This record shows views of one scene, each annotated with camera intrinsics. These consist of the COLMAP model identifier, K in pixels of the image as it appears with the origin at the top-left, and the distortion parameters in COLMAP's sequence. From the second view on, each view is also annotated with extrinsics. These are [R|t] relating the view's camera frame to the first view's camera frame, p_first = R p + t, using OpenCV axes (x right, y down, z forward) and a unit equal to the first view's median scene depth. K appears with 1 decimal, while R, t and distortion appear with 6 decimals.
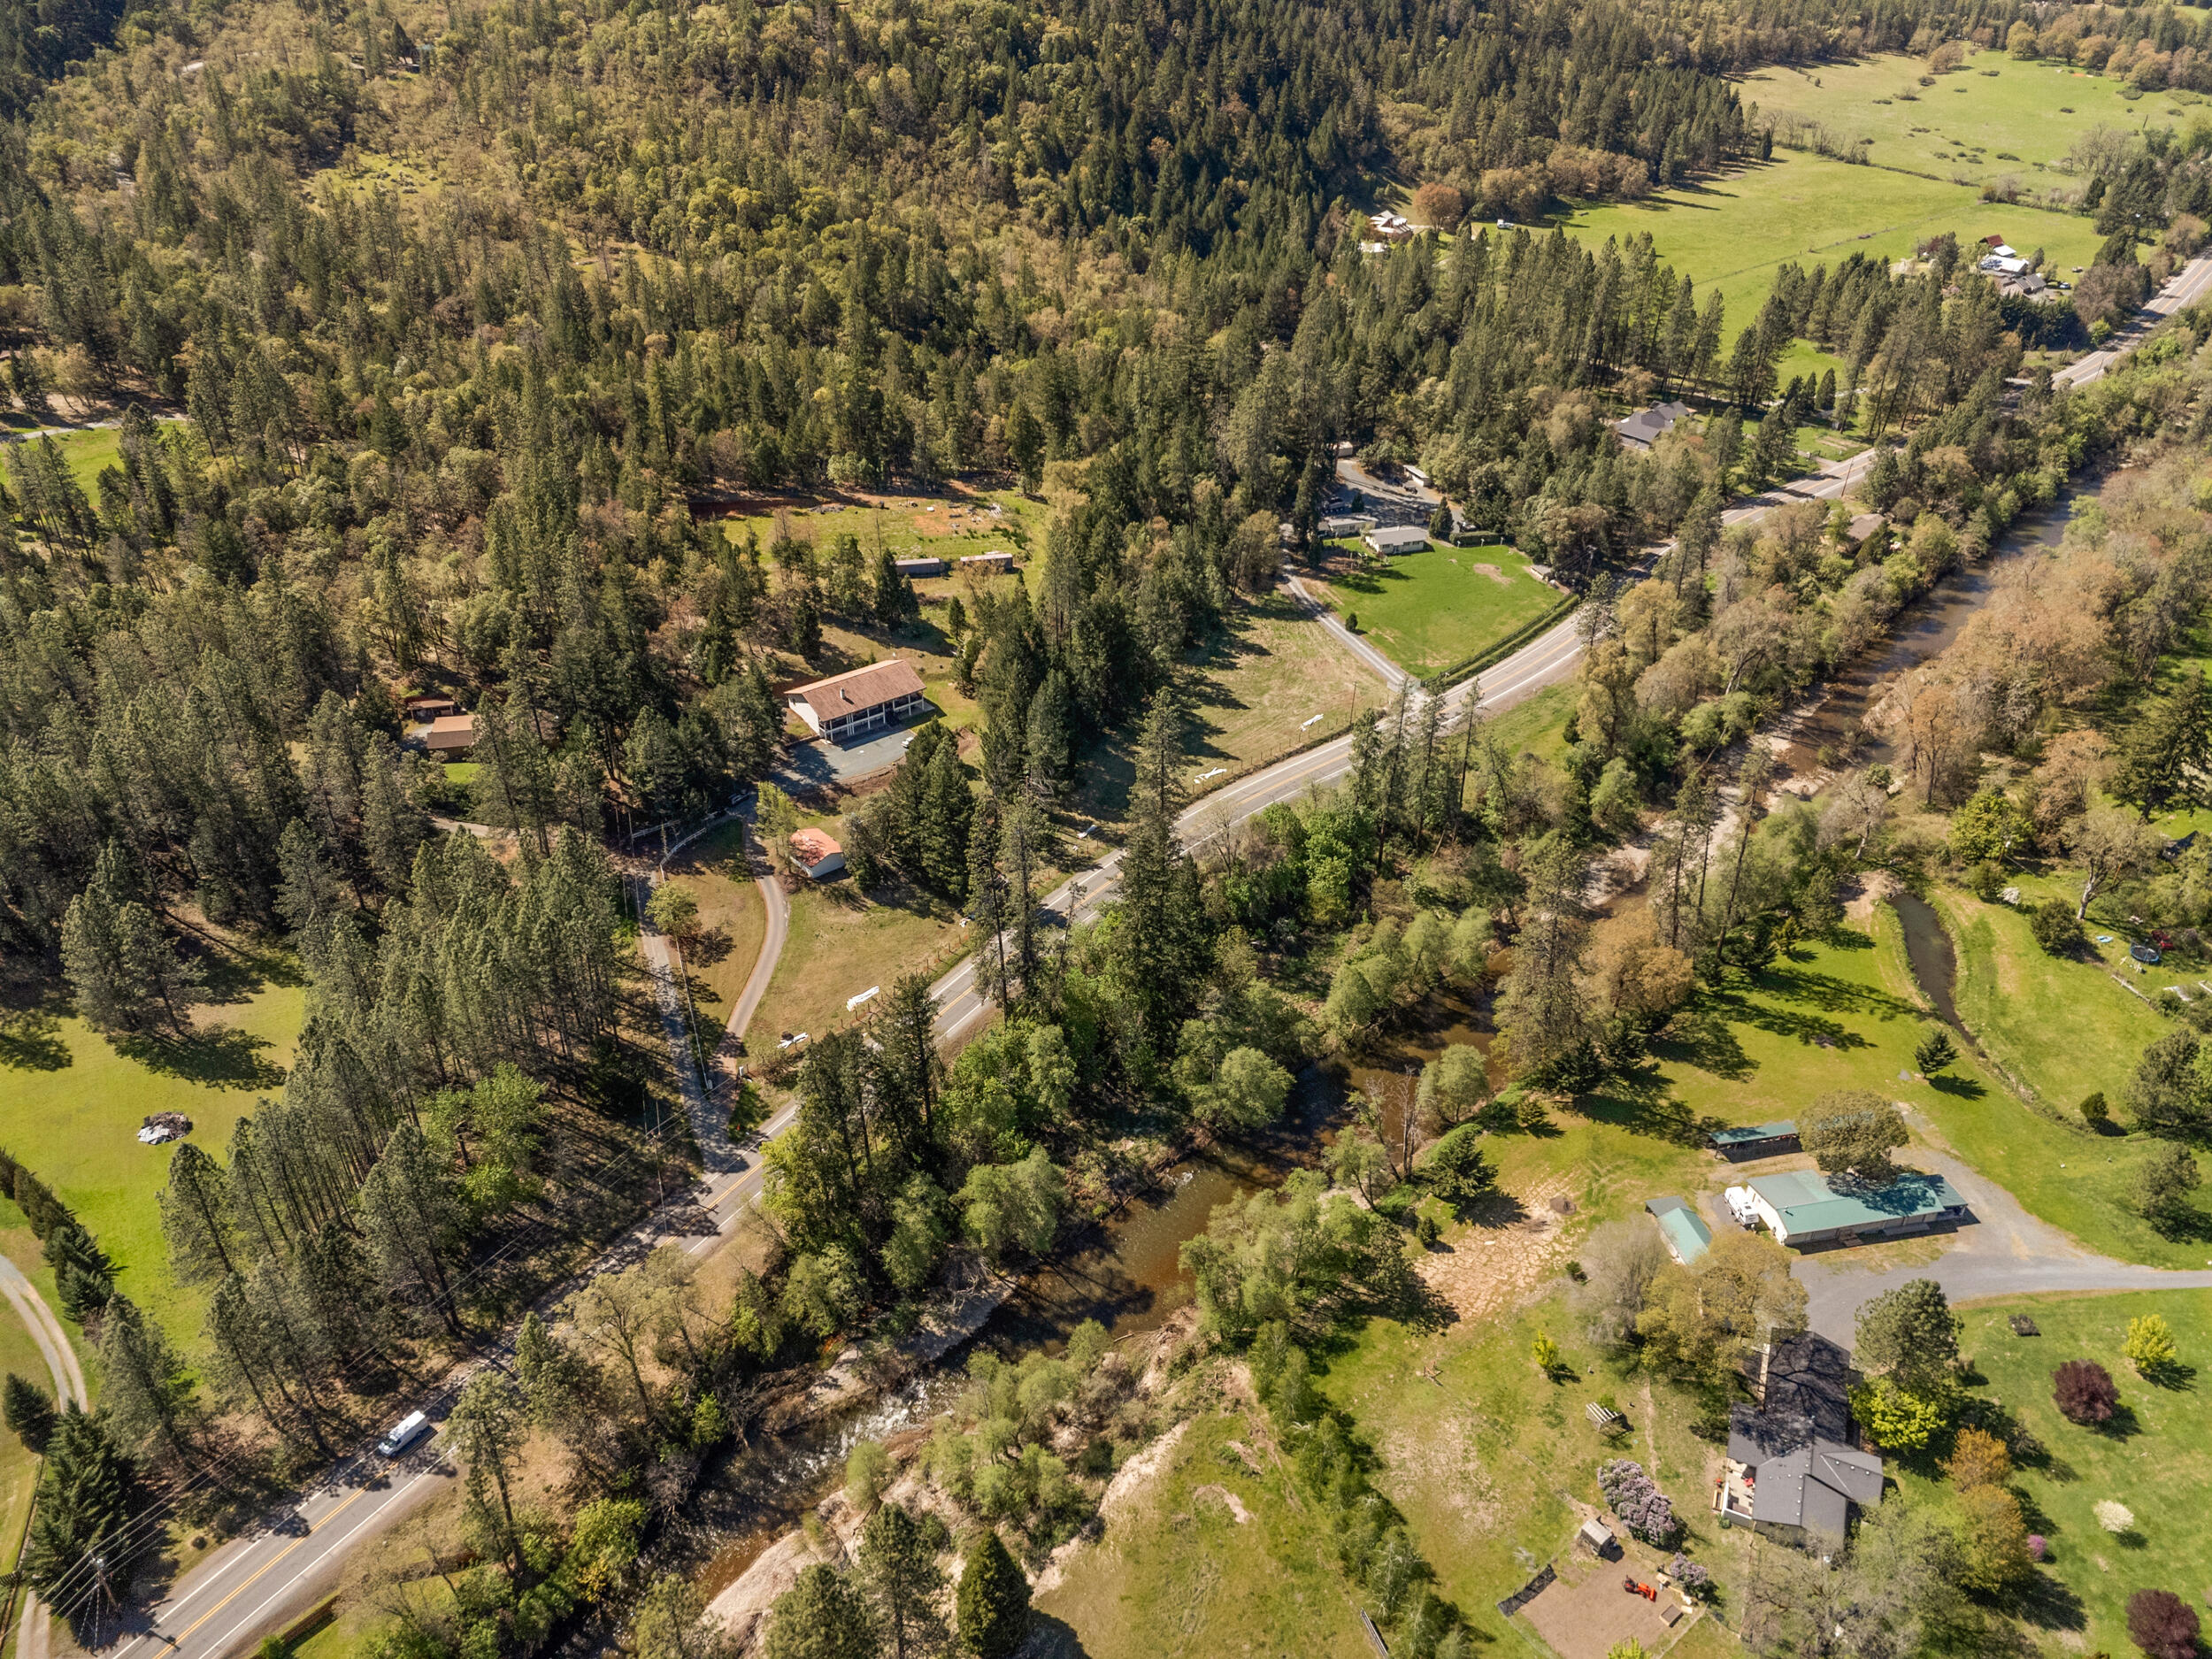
lens RADIAL K [[1604.5, 0, 1112.9], [0, 1604.5, 828.3], [0, 0, 1]] dist [0.063143, -0.052154]
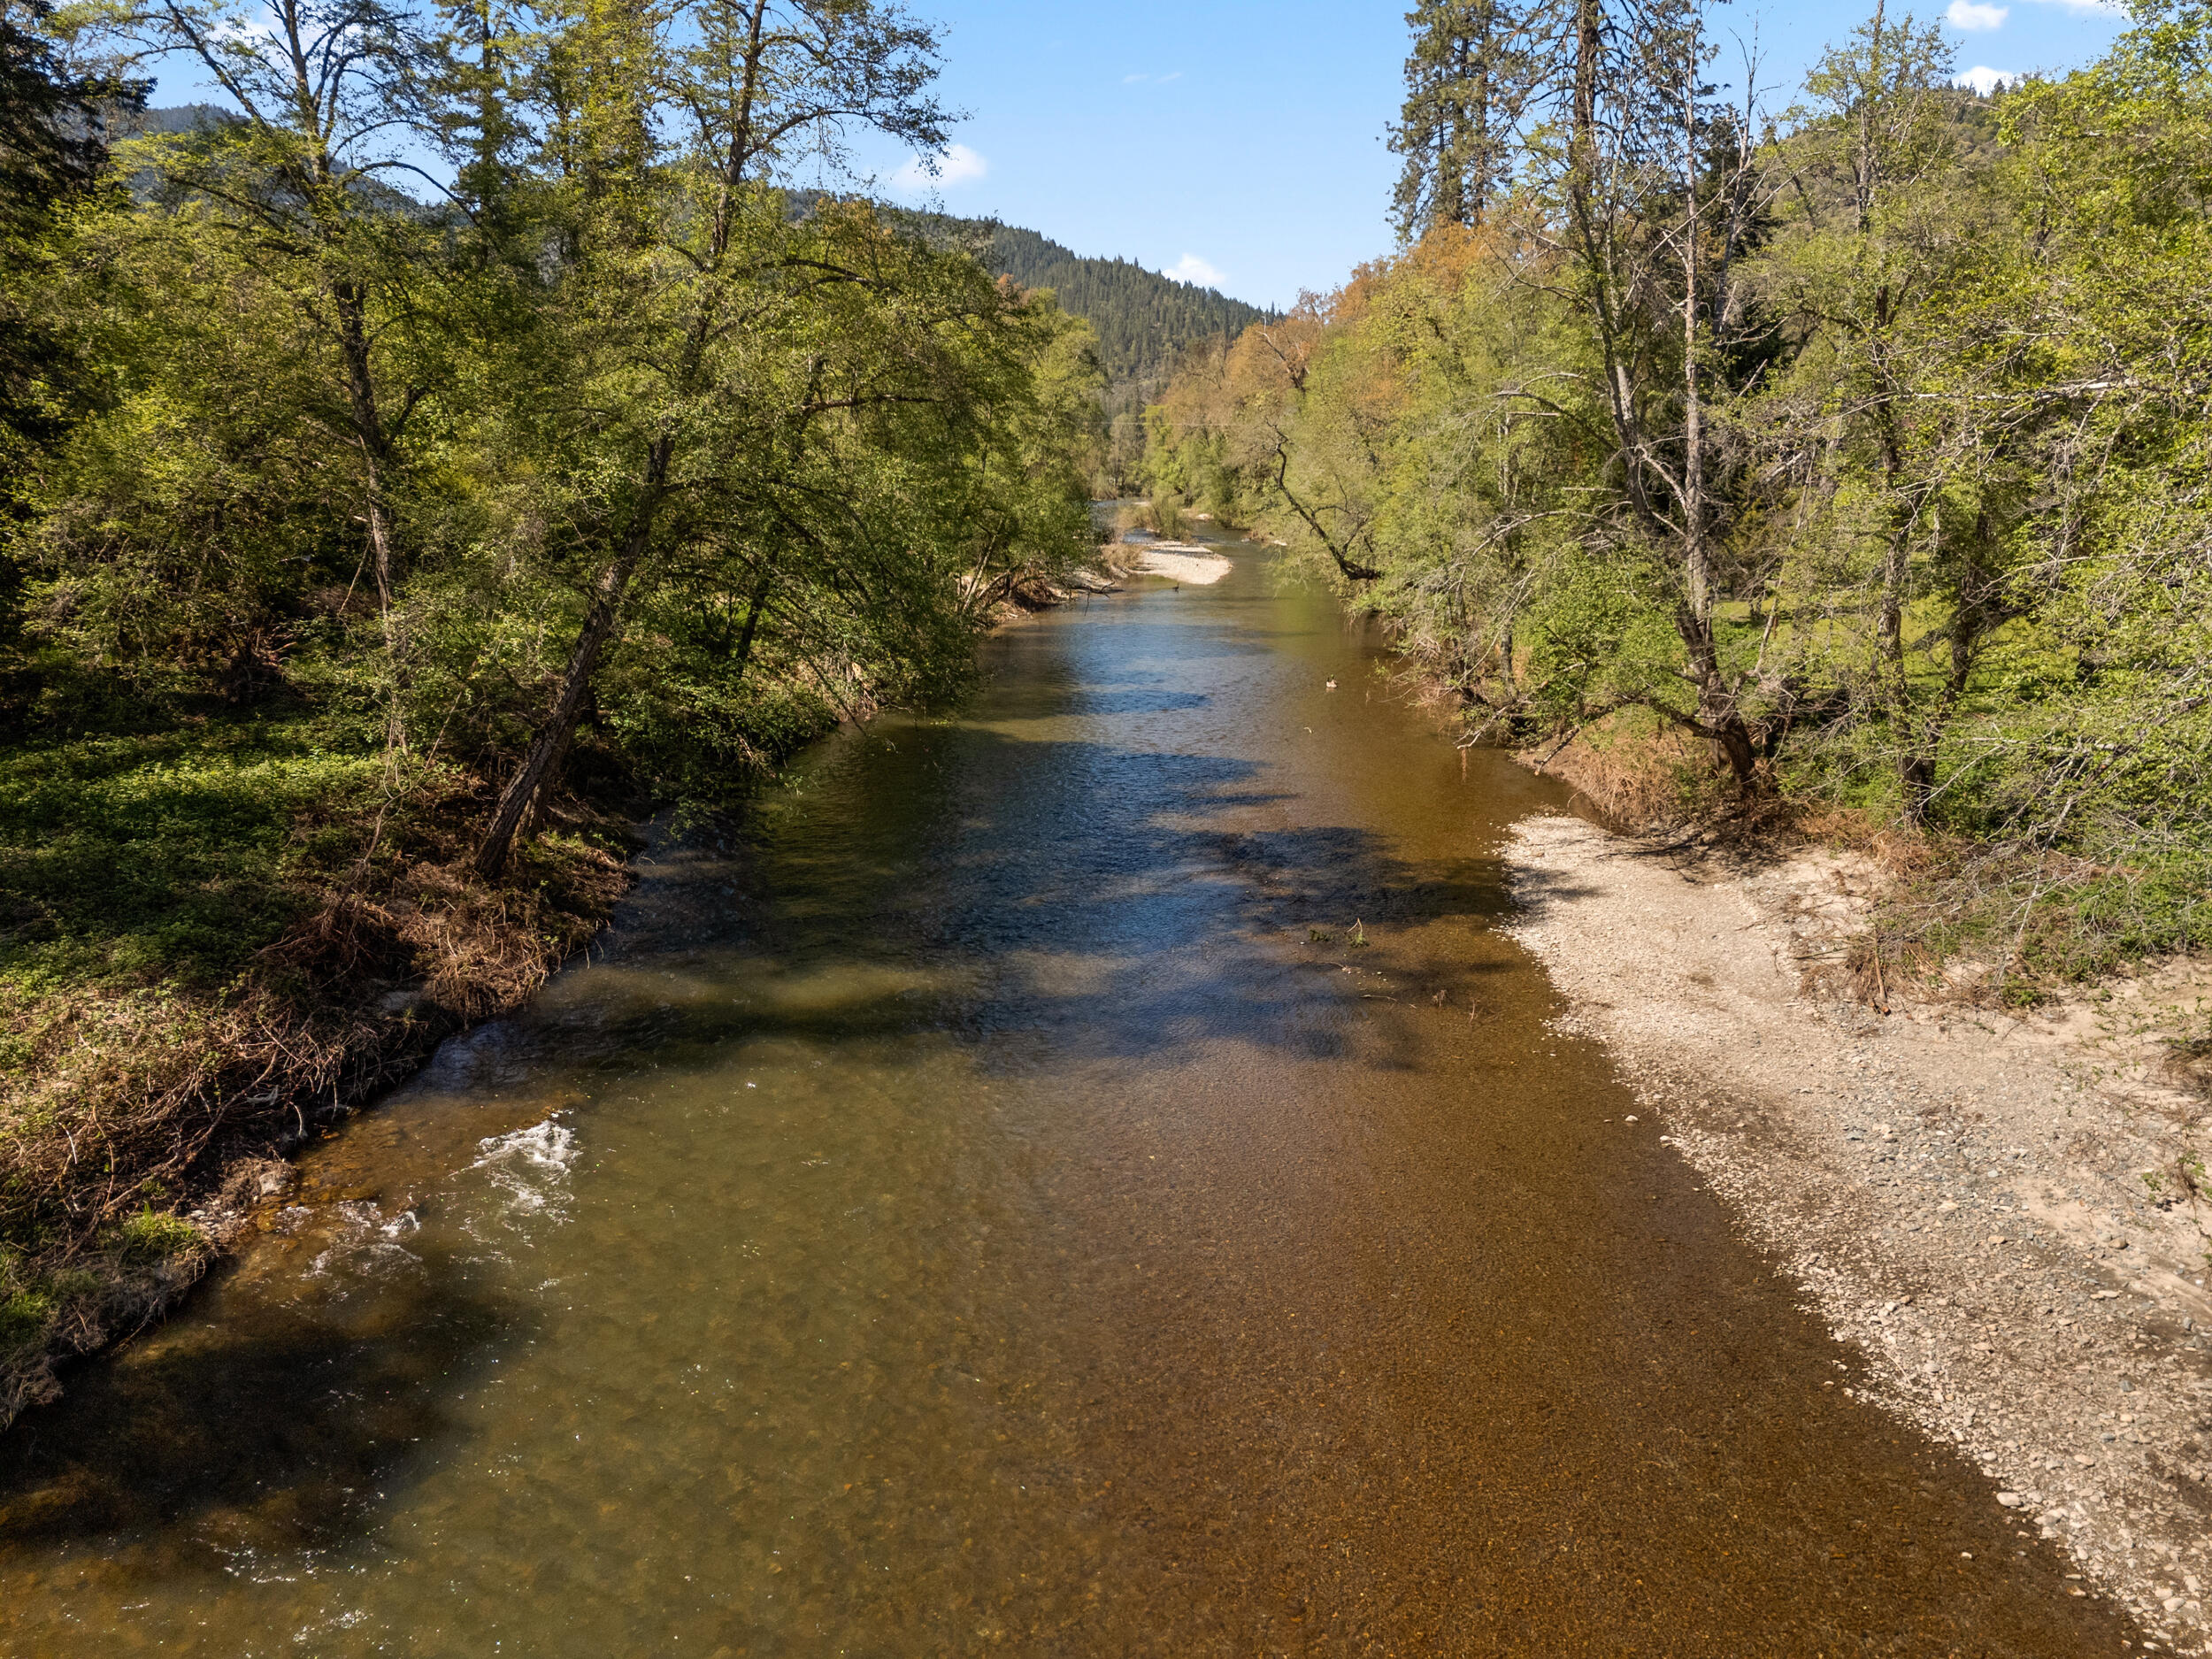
lens RADIAL K [[1604.5, 0, 1106.2], [0, 1604.5, 831.6], [0, 0, 1]] dist [0.063143, -0.052154]
pose [[0.717728, -0.123237, 0.685331, 0.007413], [0.360605, 0.907737, -0.214421, 0.180321], [-0.595676, 0.401030, 0.695949, 0.712575]]
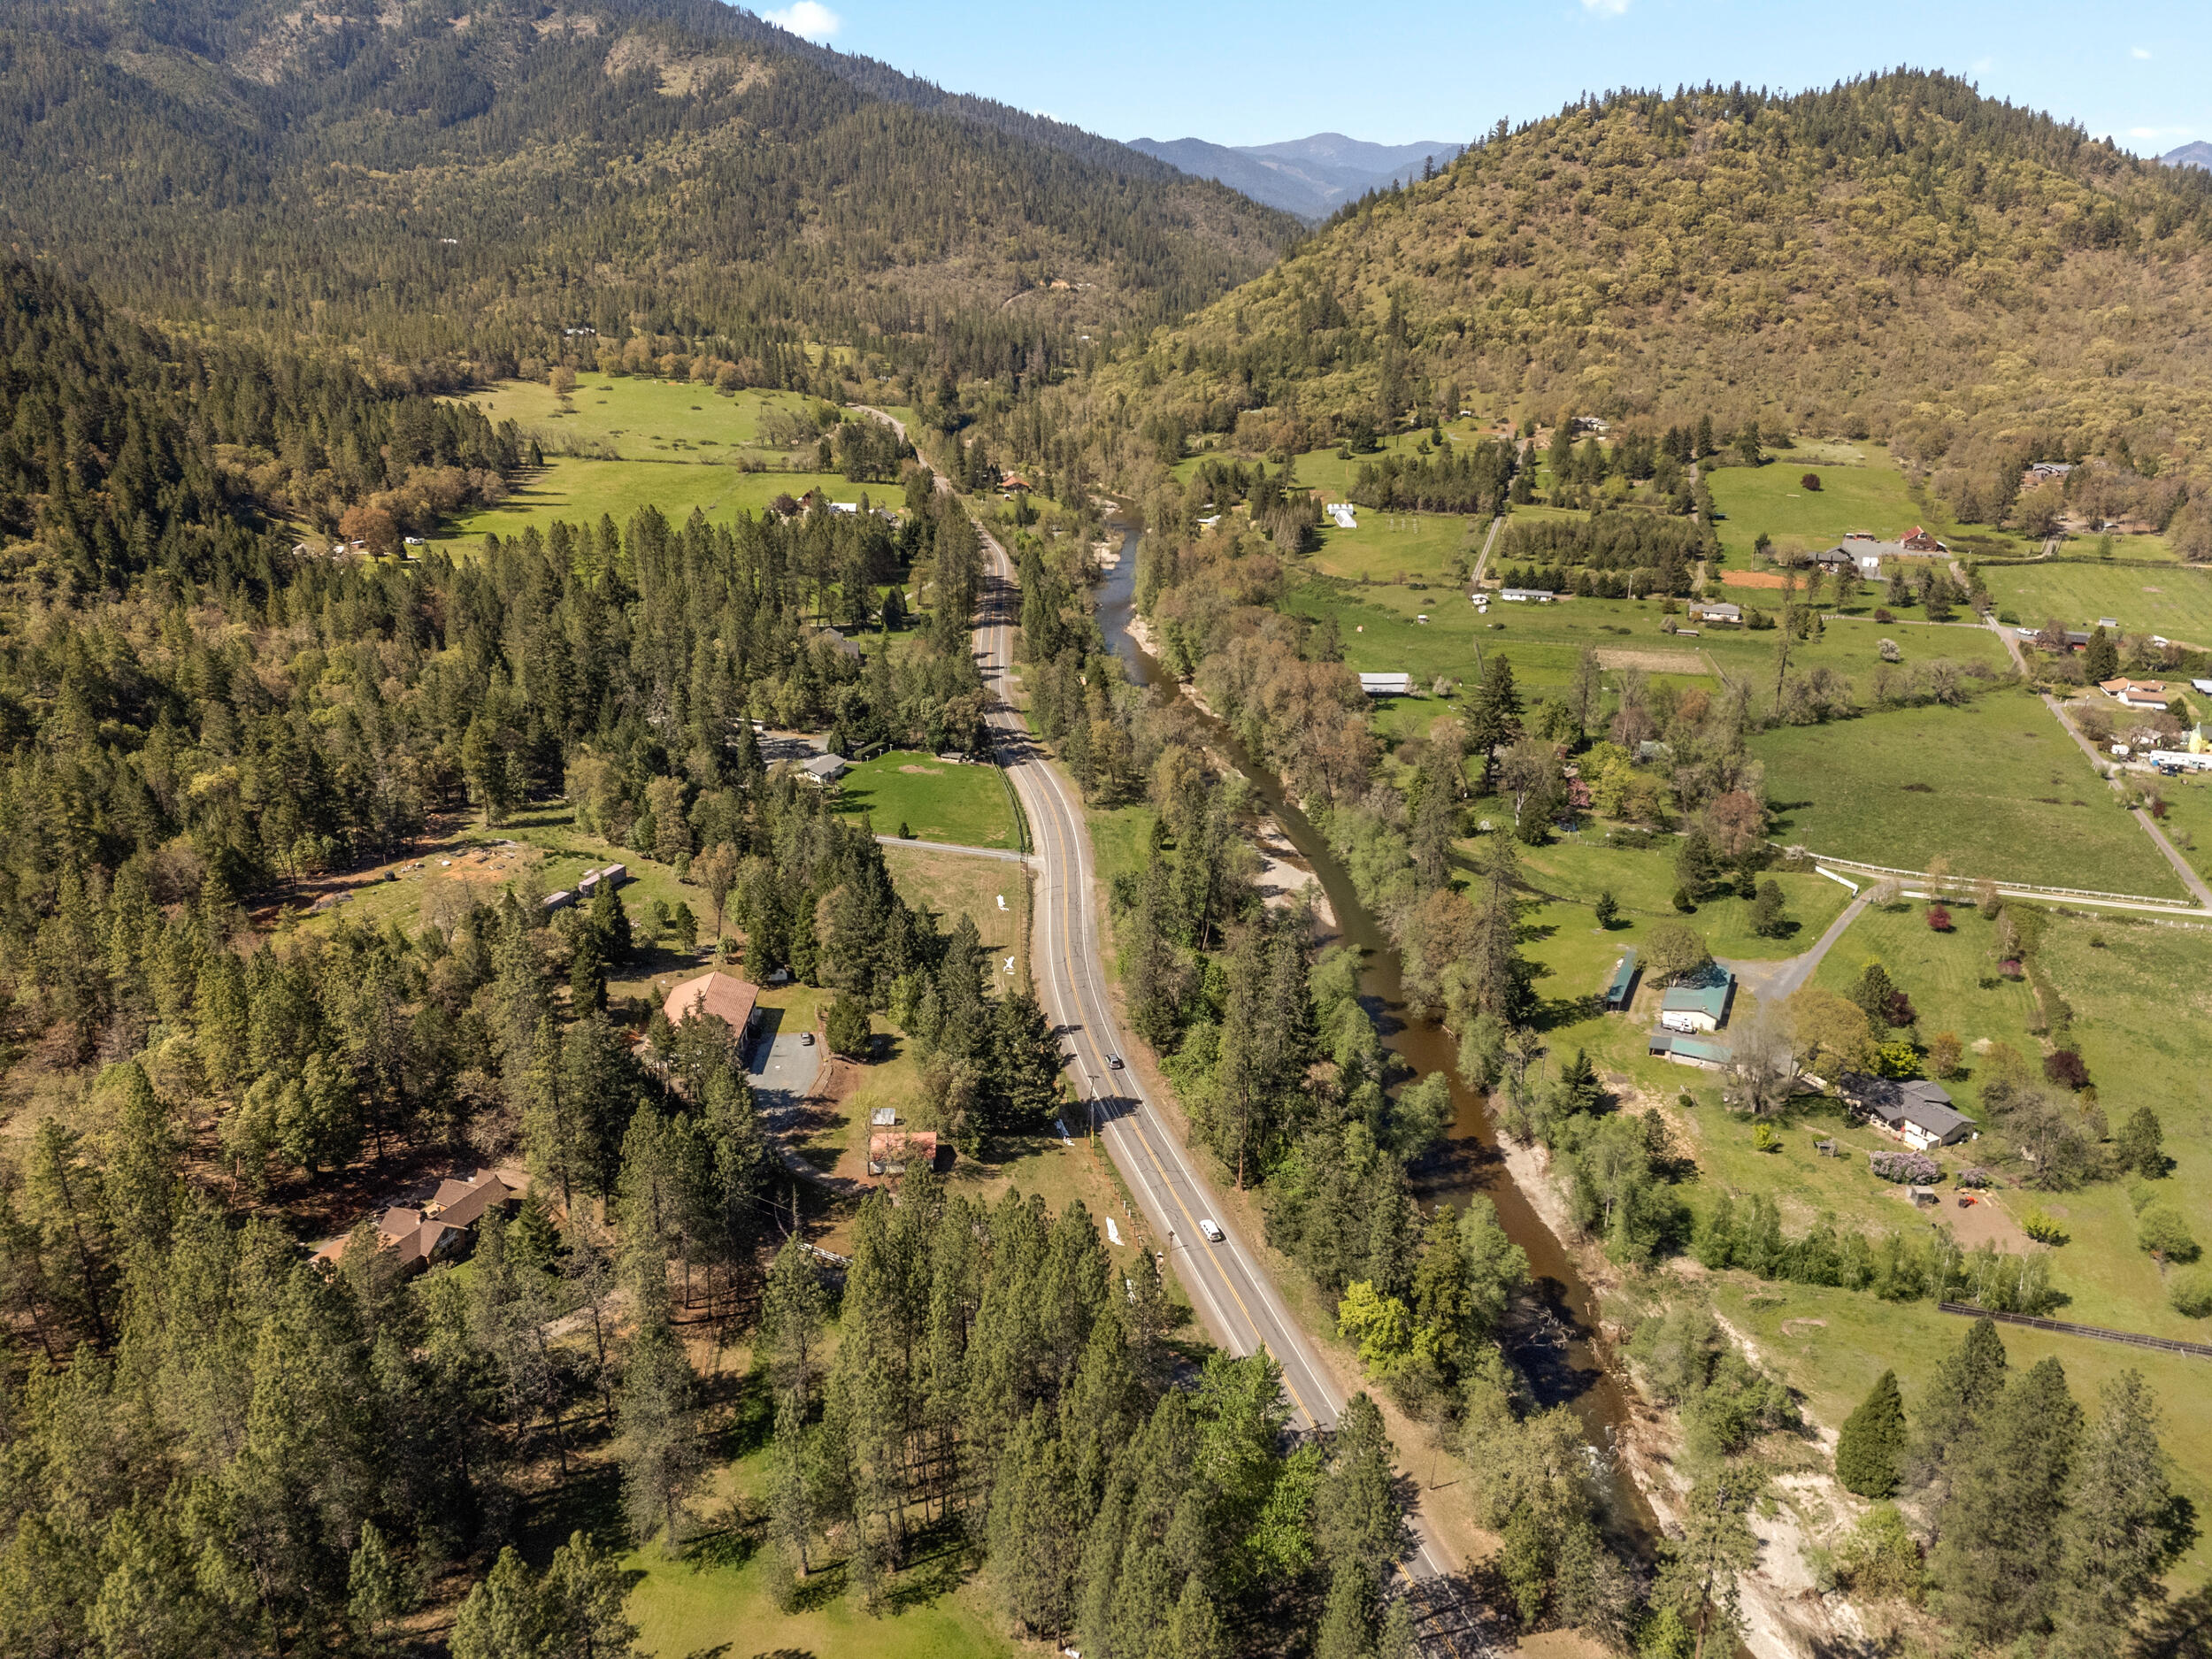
lens RADIAL K [[1604.5, 0, 1103.1], [0, 1604.5, 830.4], [0, 0, 1]] dist [0.063143, -0.052154]
pose [[0.613998, -0.282516, 0.737015, -0.662834], [0.416679, 0.909053, 0.001332, -0.093077], [-0.670361, 0.306281, 0.675876, 0.251283]]
